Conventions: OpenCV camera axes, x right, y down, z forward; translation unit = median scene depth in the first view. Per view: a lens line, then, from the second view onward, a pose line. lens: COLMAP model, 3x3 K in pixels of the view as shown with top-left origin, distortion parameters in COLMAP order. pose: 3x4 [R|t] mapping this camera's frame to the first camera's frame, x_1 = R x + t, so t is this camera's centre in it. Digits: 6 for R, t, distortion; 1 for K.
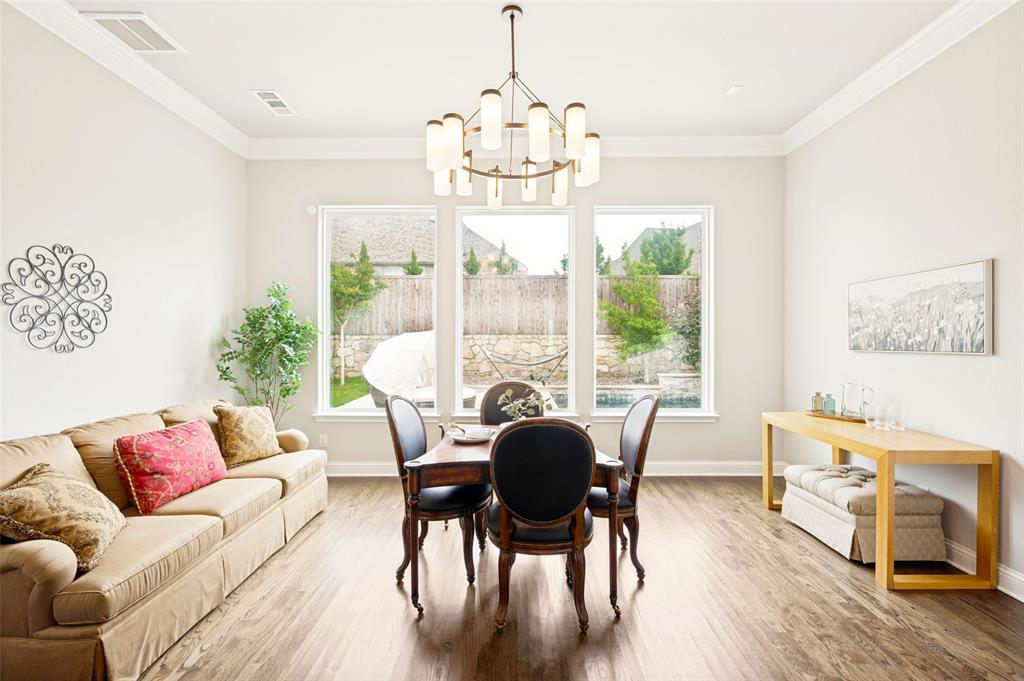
lens RADIAL K [[450.6, 0, 510.9], [0, 450.6, 338.7], [0, 0, 1]] dist [-0.000998, -0.000153]
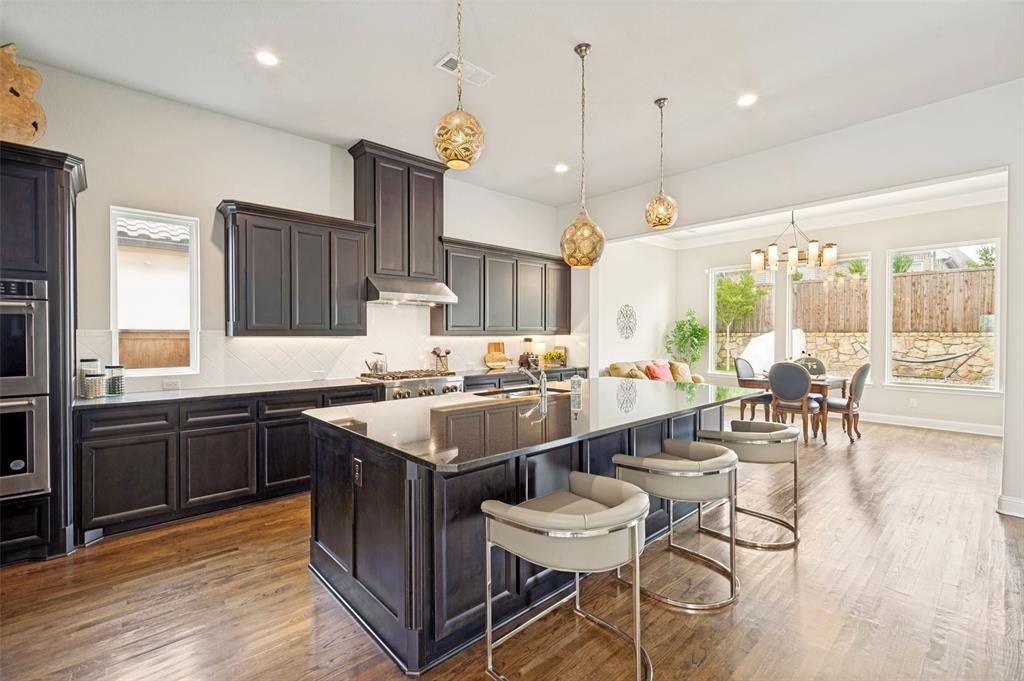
lens RADIAL K [[450.6, 0, 513.8], [0, 450.6, 338.1], [0, 0, 1]] dist [-0.000998, -0.000153]
pose [[0.686173, 0.007136, -0.727403, 0.414546], [-0.004003, 0.999974, 0.006034, 0.005282], [0.727427, -0.001228, 0.686184, -0.960735]]
